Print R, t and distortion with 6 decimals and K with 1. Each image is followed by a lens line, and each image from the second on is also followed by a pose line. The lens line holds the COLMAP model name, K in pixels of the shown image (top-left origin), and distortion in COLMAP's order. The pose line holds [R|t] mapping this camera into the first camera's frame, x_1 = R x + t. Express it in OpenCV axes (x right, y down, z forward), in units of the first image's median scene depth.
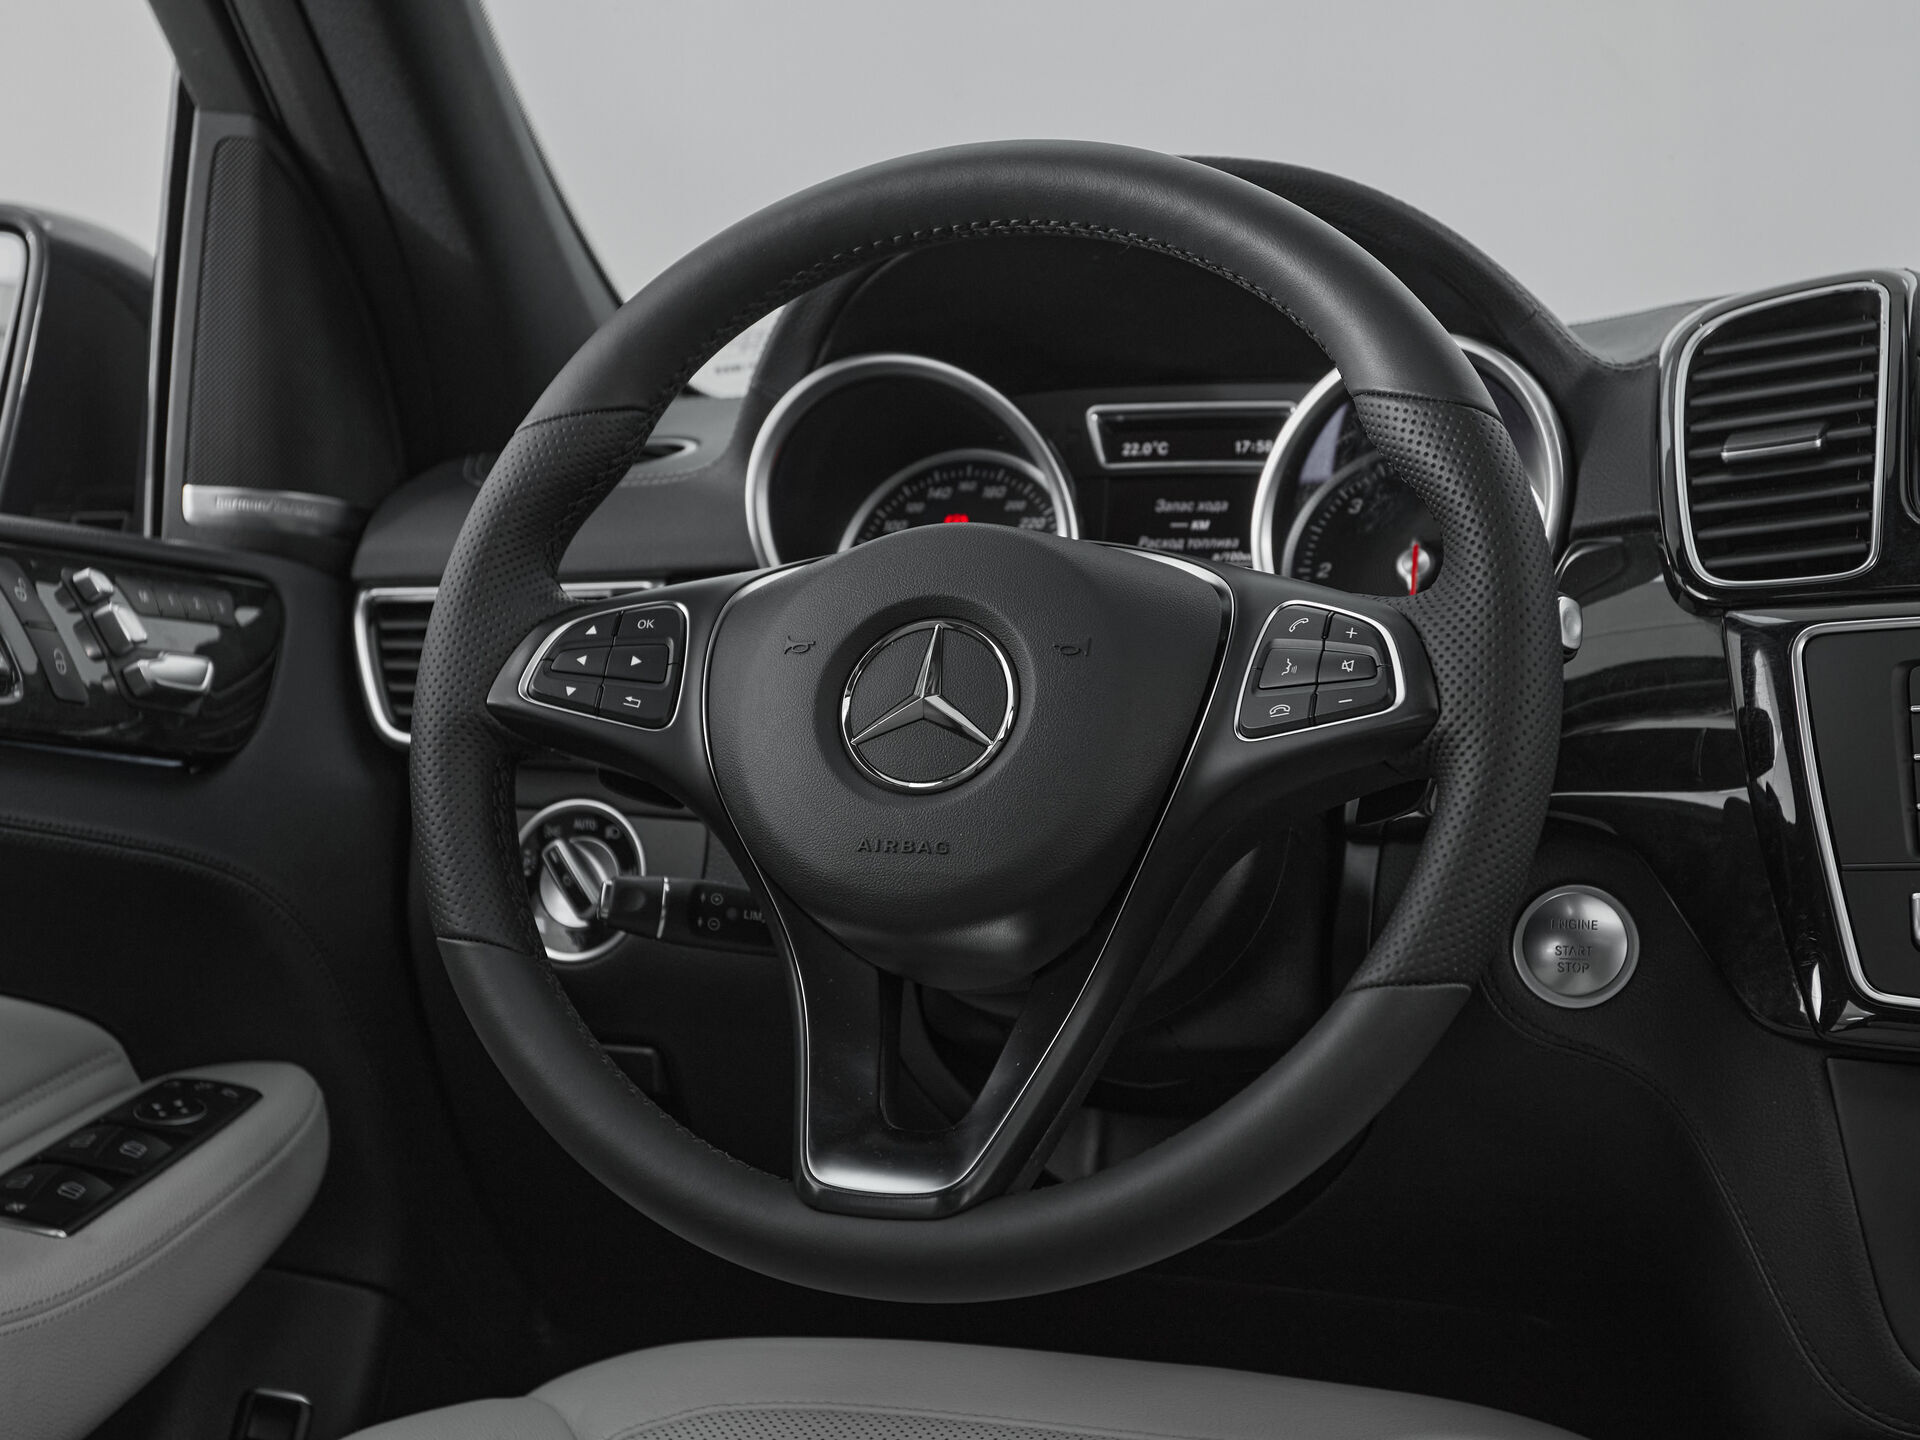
lens RADIAL K [[2938.2, 0, 960.0], [0, 2938.2, 720.0], [0, 0, 1]] dist [0.024963, 0.082332]
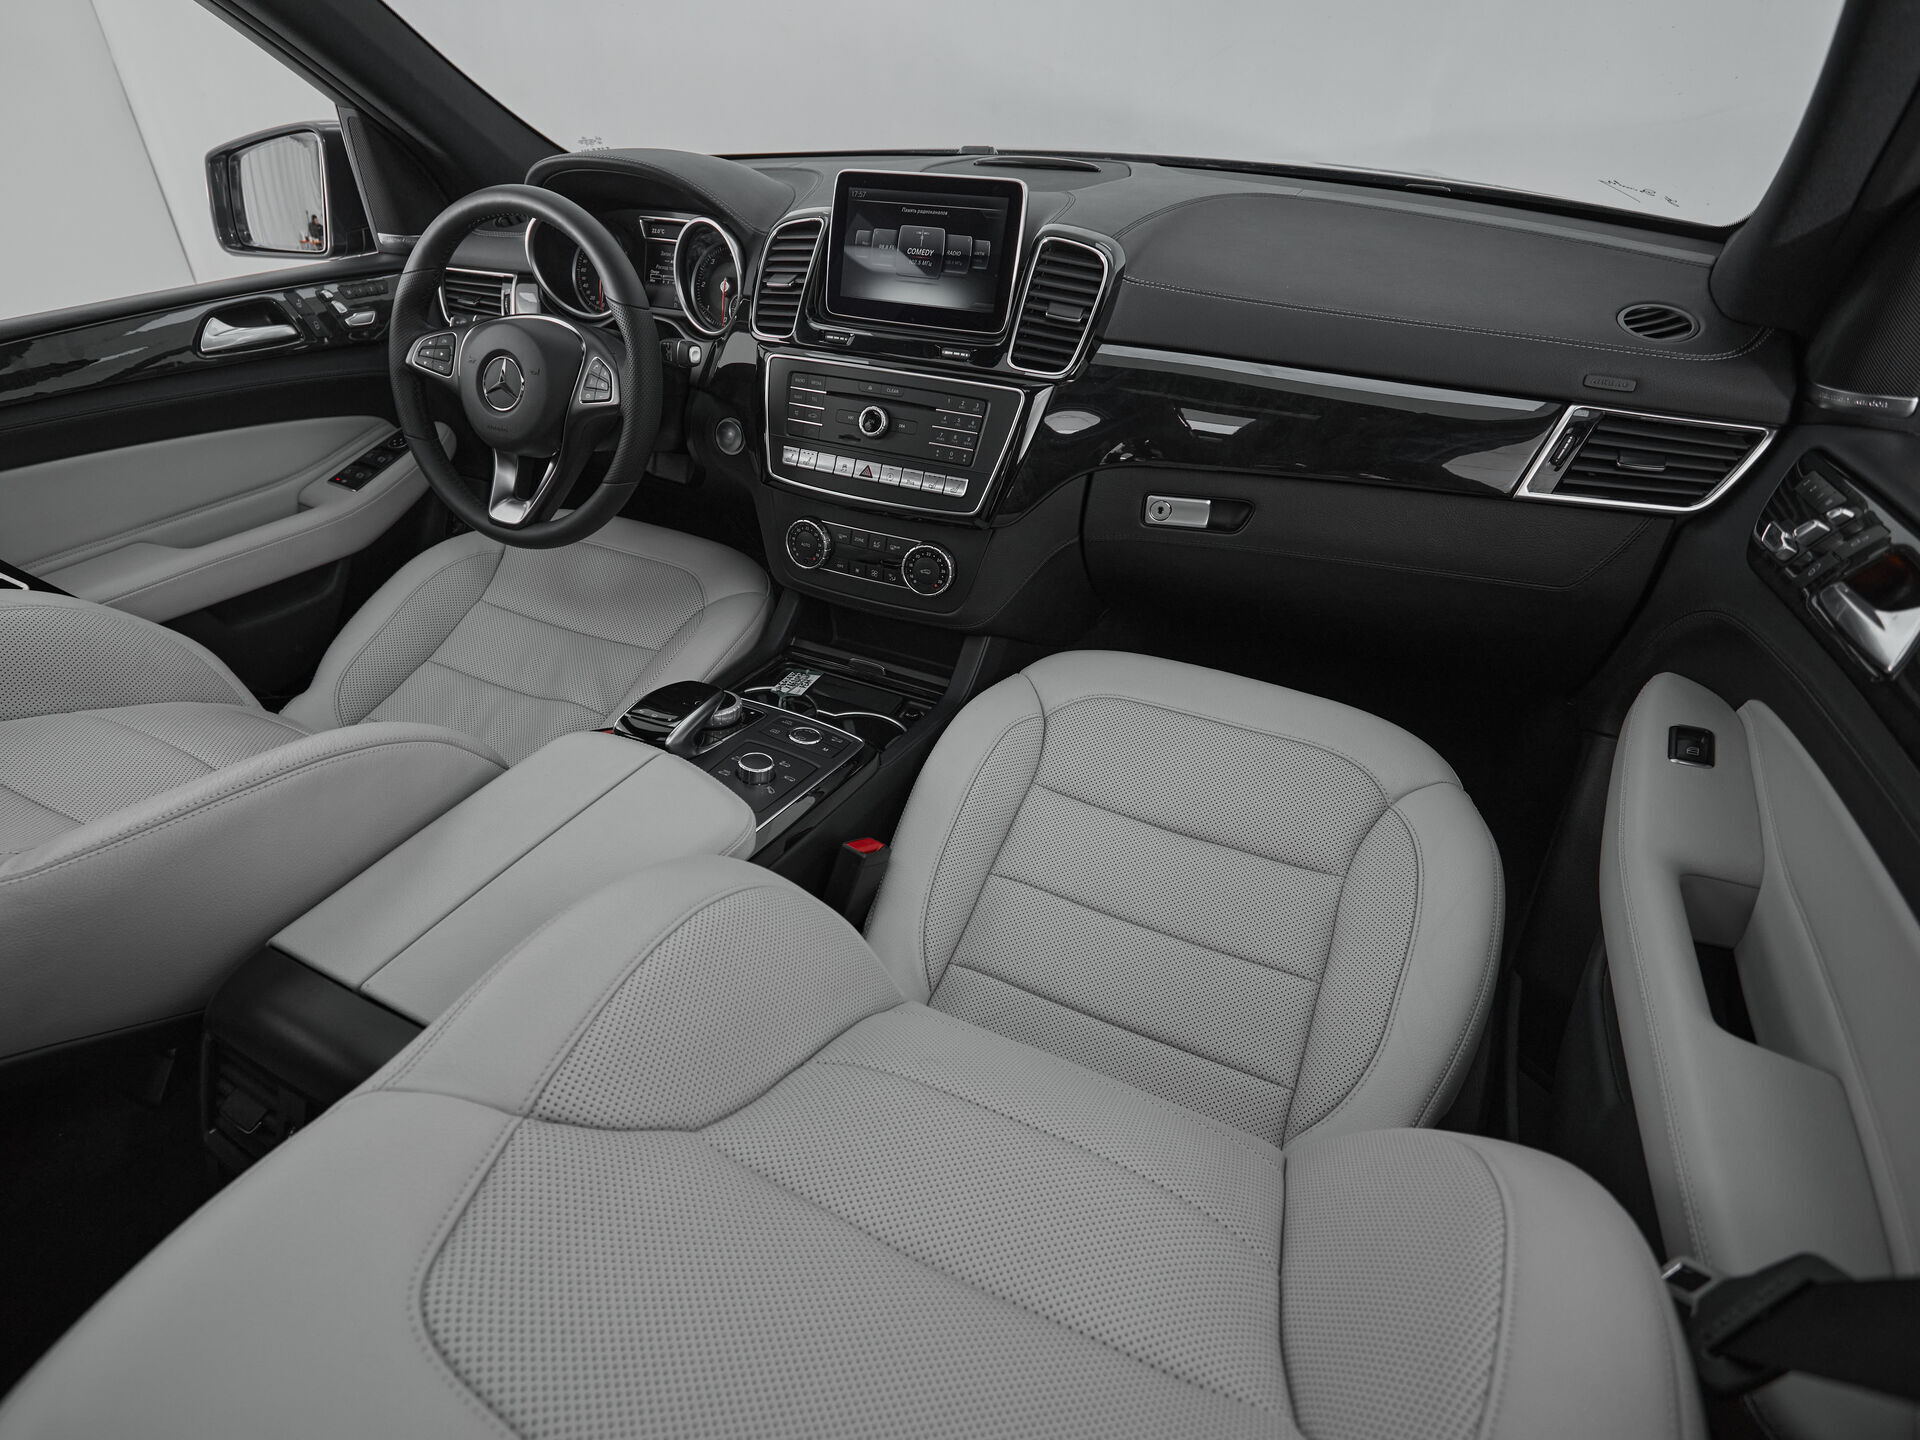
lens RADIAL K [[1012.0, 0, 870.8], [0, 1012.0, 688.6], [0, 0, 1]] dist [-0.001523, -0.000594]
pose [[0.990504, 0.067605, -0.119712, 0.534983], [0.007695, 0.842117, 0.539240, -0.312680], [0.137267, -0.535041, 0.833600, -0.121985]]
